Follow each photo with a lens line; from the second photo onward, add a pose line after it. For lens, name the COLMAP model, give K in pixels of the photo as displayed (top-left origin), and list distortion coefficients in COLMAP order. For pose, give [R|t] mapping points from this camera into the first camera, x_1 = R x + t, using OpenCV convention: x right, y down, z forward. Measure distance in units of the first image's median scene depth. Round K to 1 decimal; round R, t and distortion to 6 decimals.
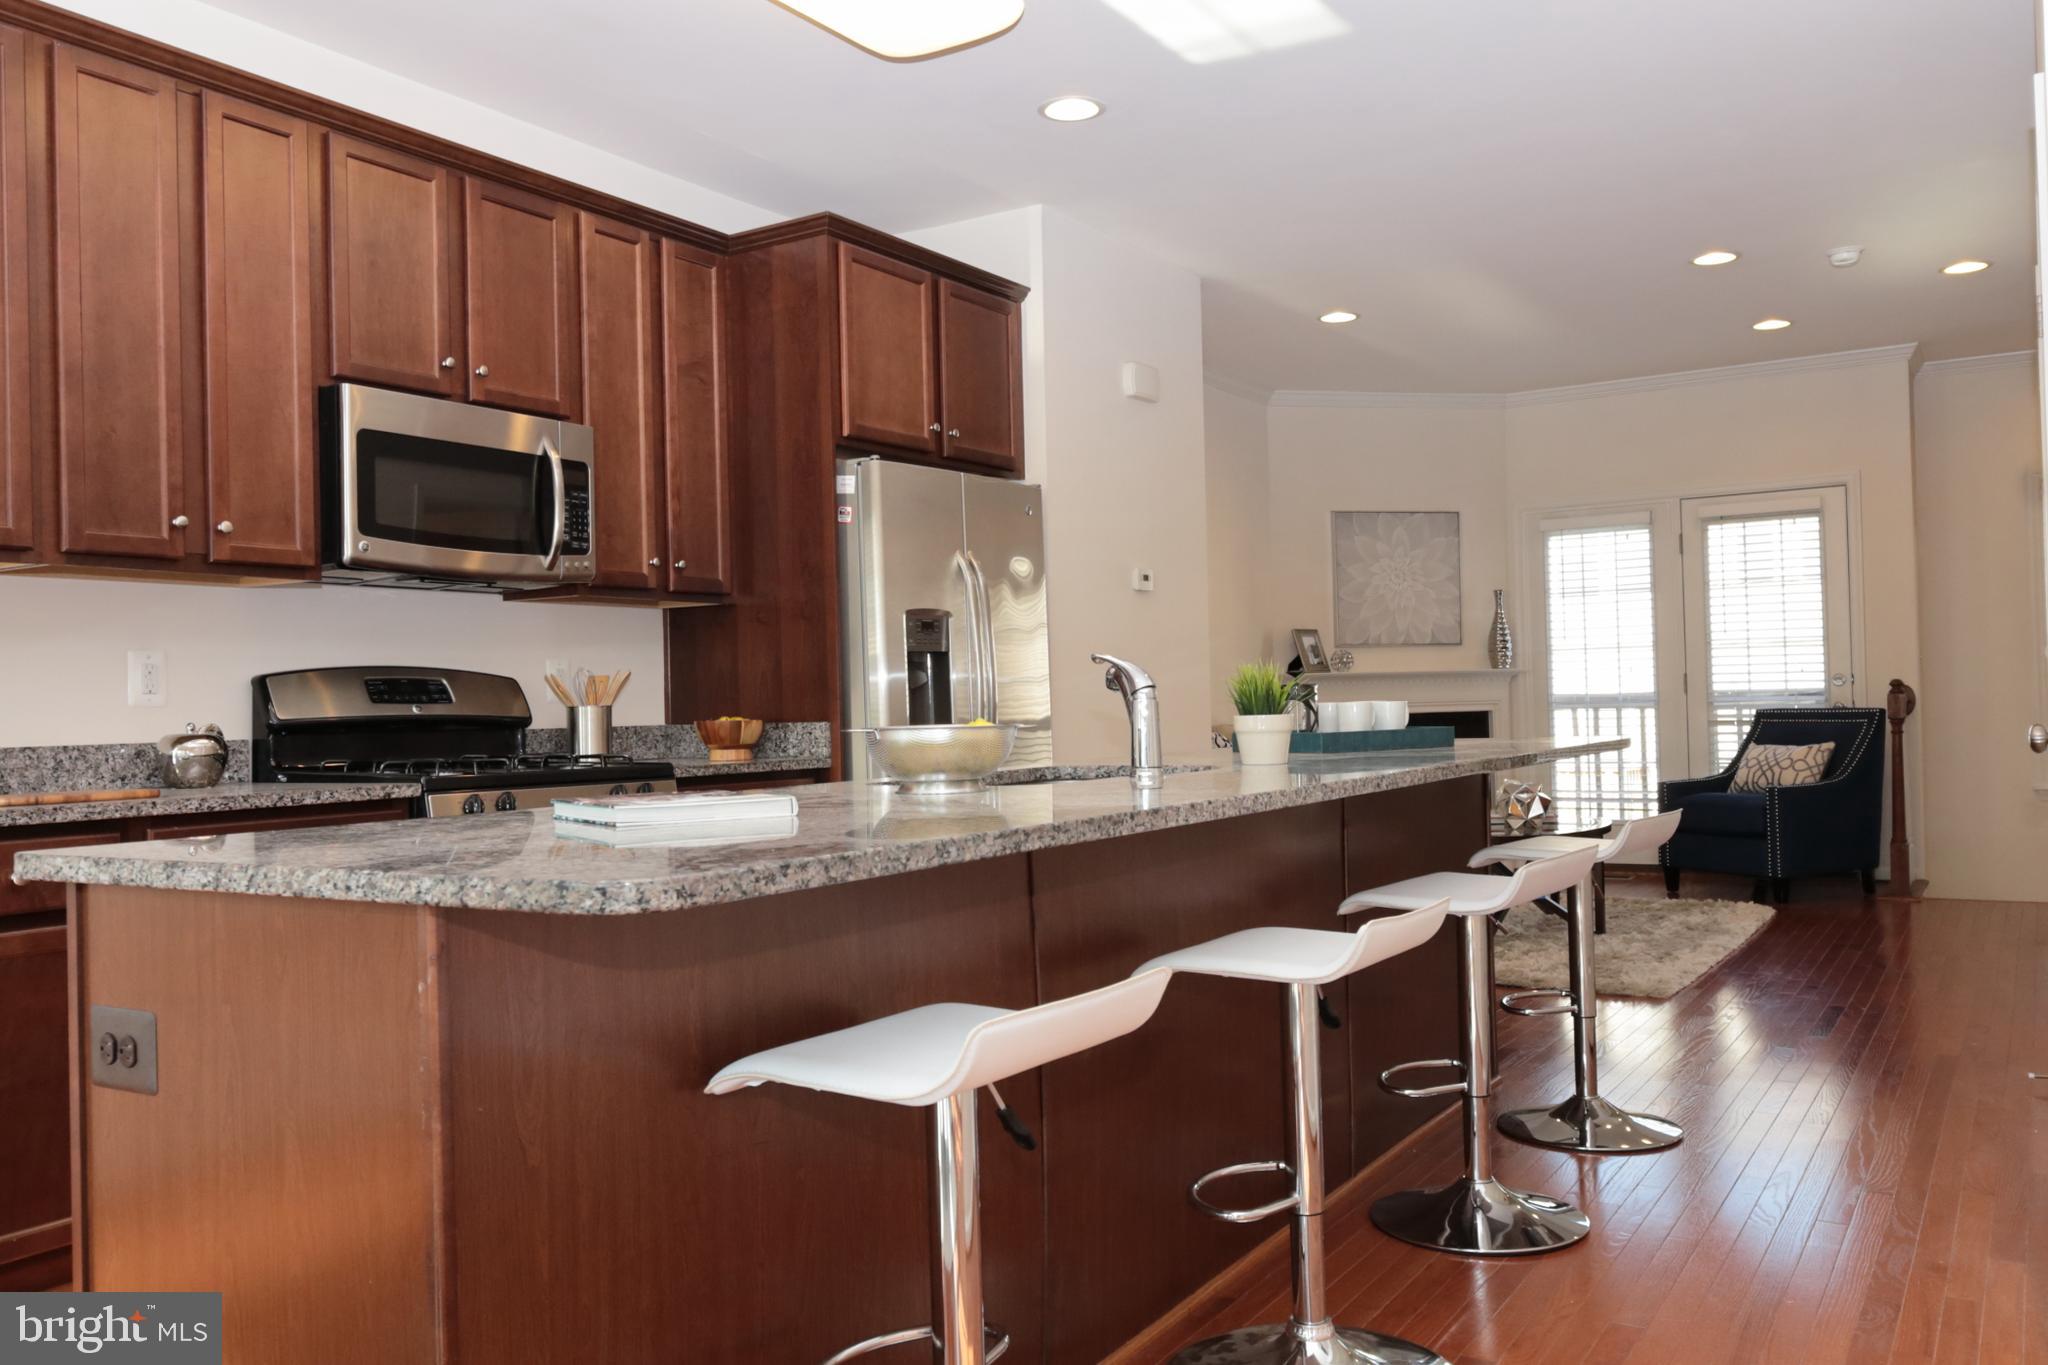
lens RADIAL K [[1600.0, 0, 1026.1], [0, 1600.0, 686.7], [0, 0, 1]] dist [-0.013288, 0.010118]
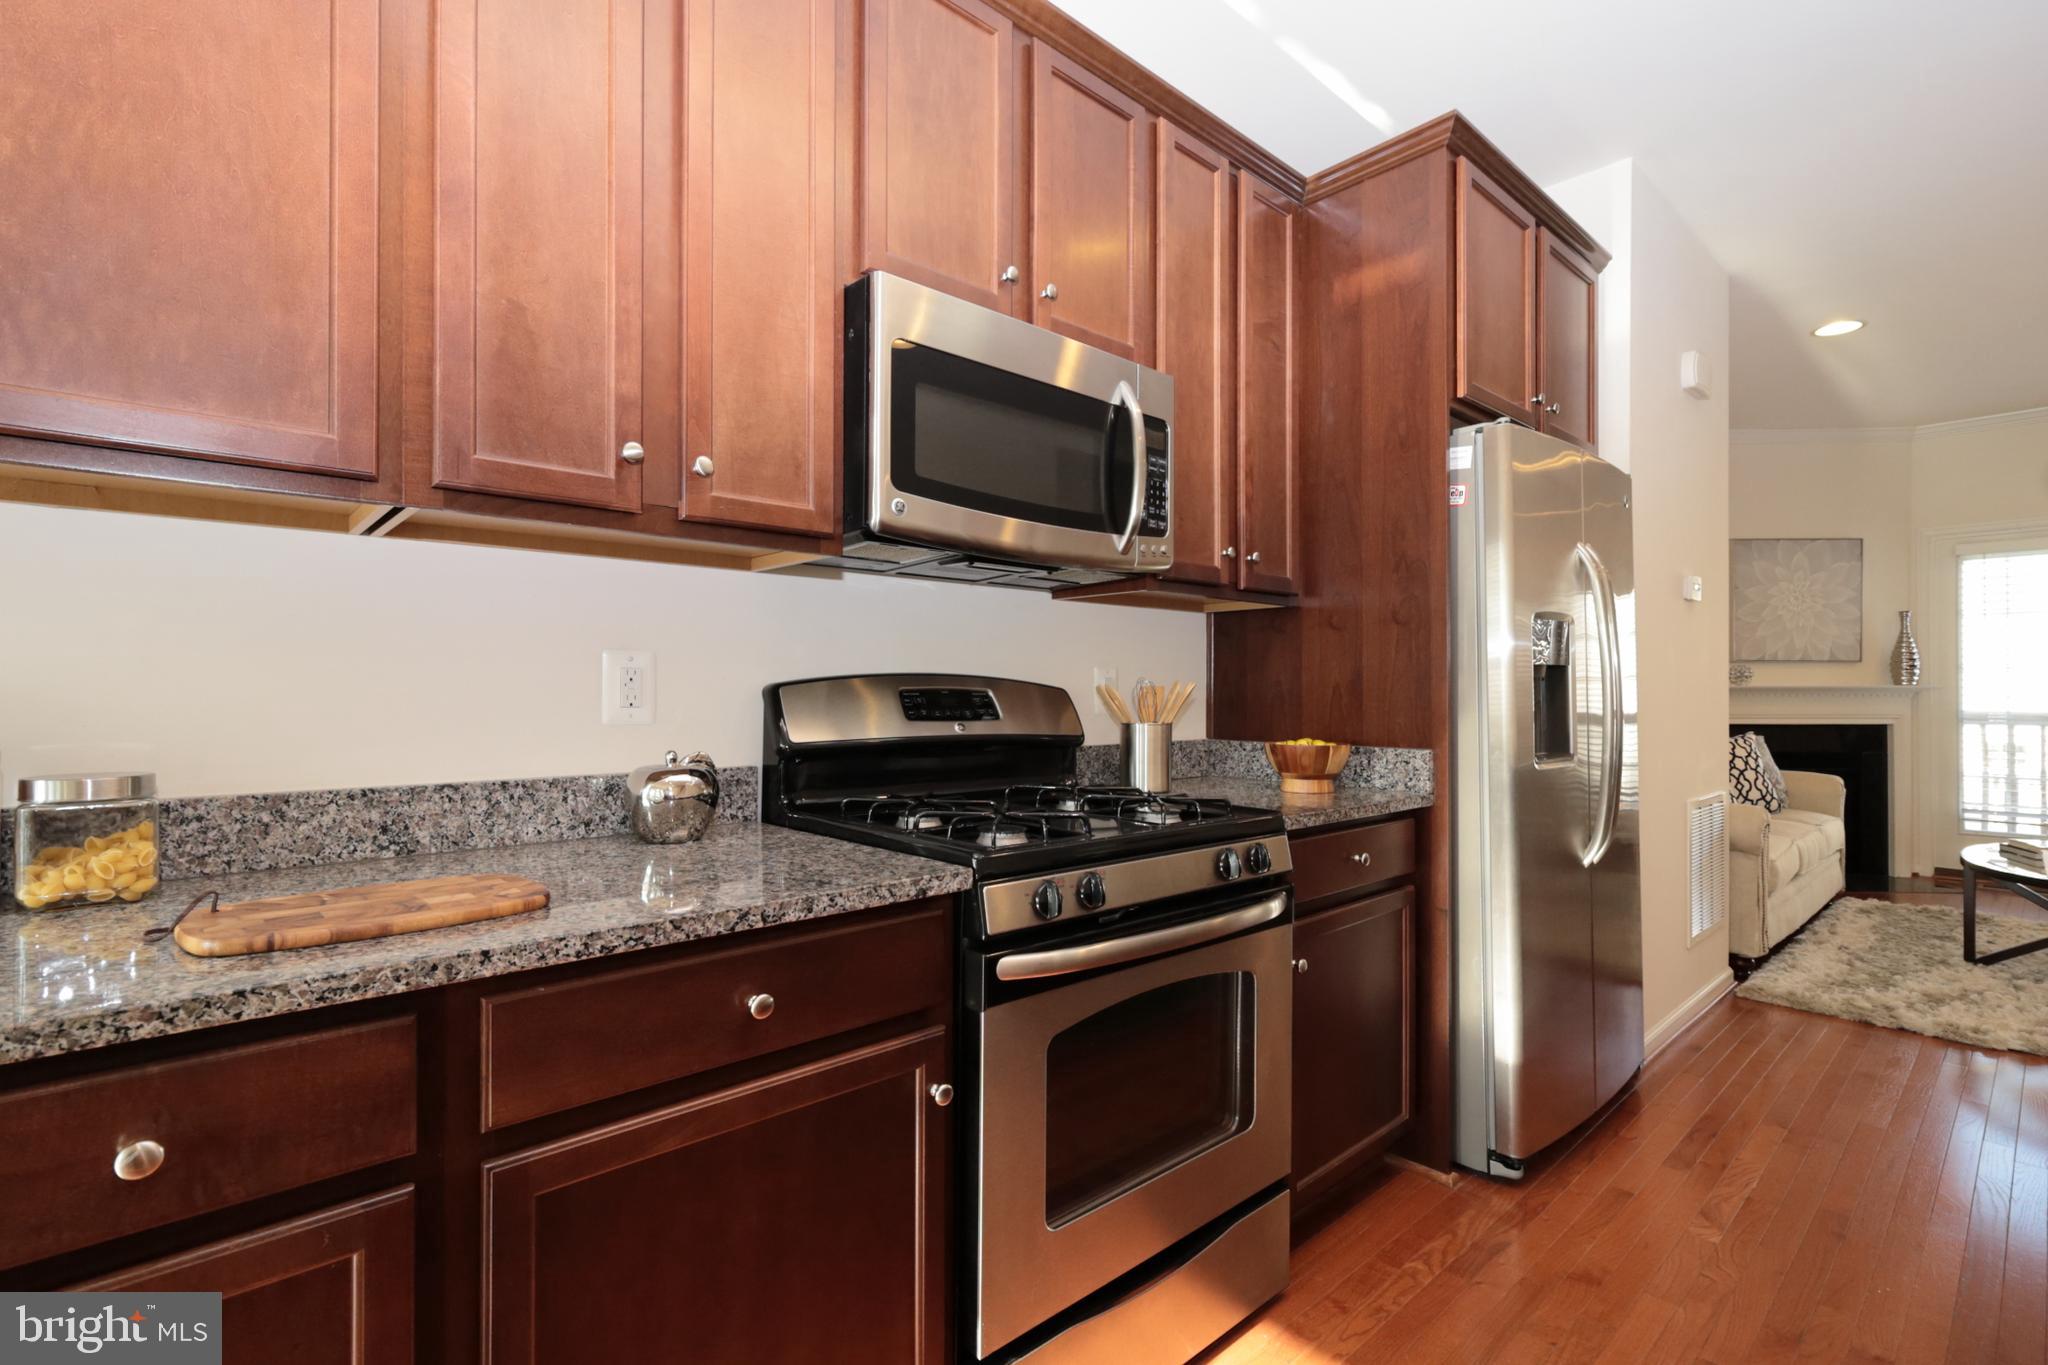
lens RADIAL K [[925.7, 0, 1024.3], [0, 925.7, 684.9], [0, 0, 1]] dist [-0.001983, -0.000152]
pose [[0.962244, 0.023741, -0.271152, -0.198926], [-0.021432, 0.999704, 0.011473, -0.012090], [0.271344, -0.005229, 0.962468, 0.497295]]
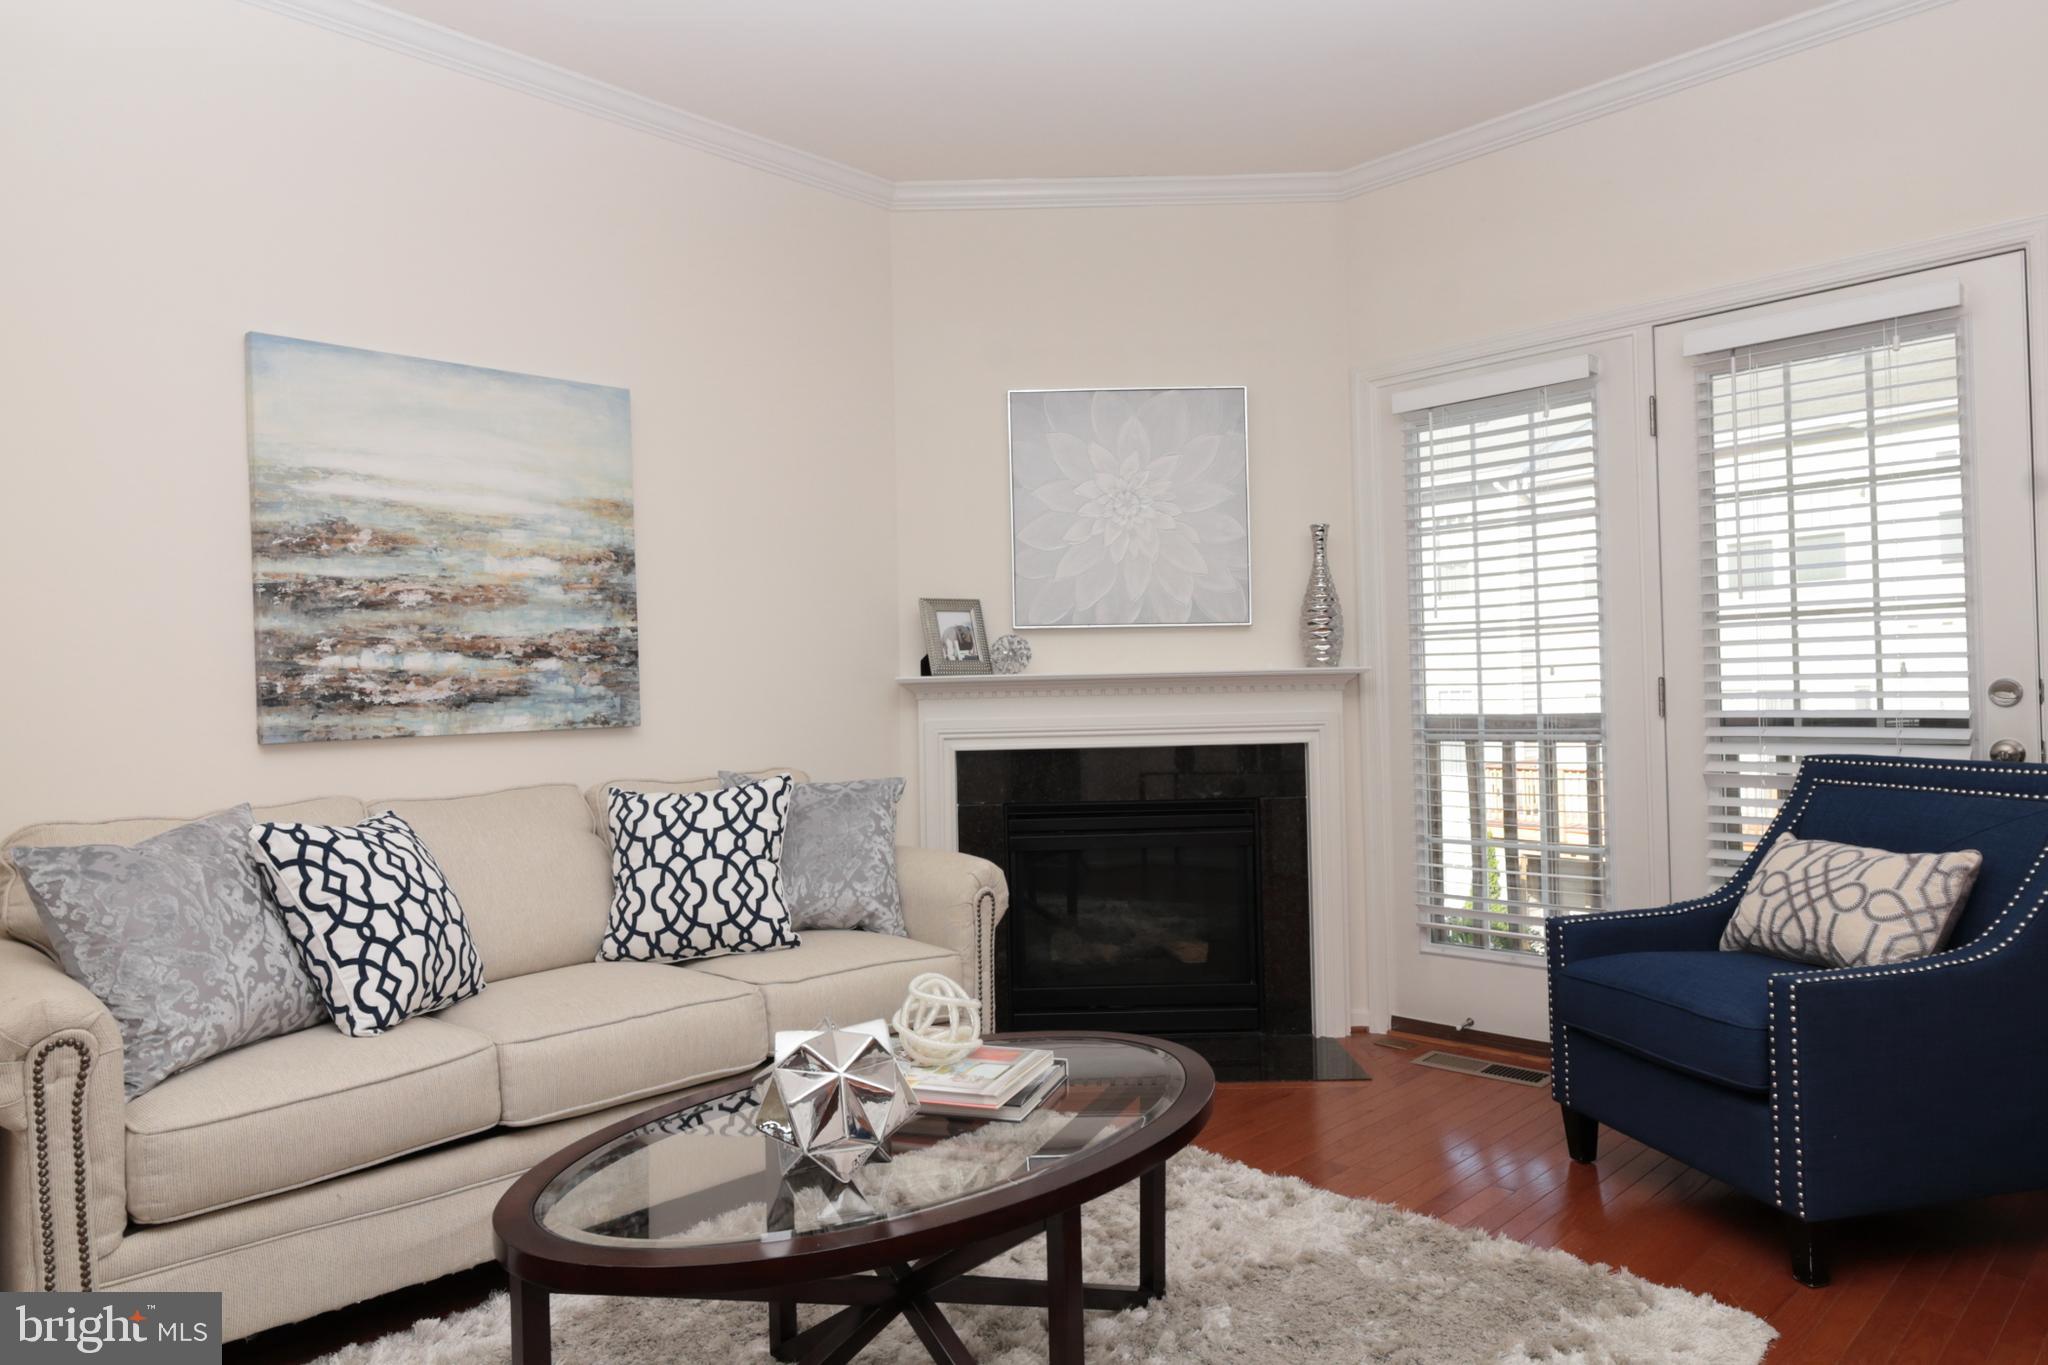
lens RADIAL K [[1310.4, 0, 1039.0], [0, 1310.4, 665.3], [0, 0, 1]] dist [0.011125, 0.000870]
pose [[0.978362, -0.001756, -0.206891, 0.586103], [0.000108, 0.999968, -0.007977, -0.016717], [0.206898, 0.007782, 0.978332, 1.066619]]
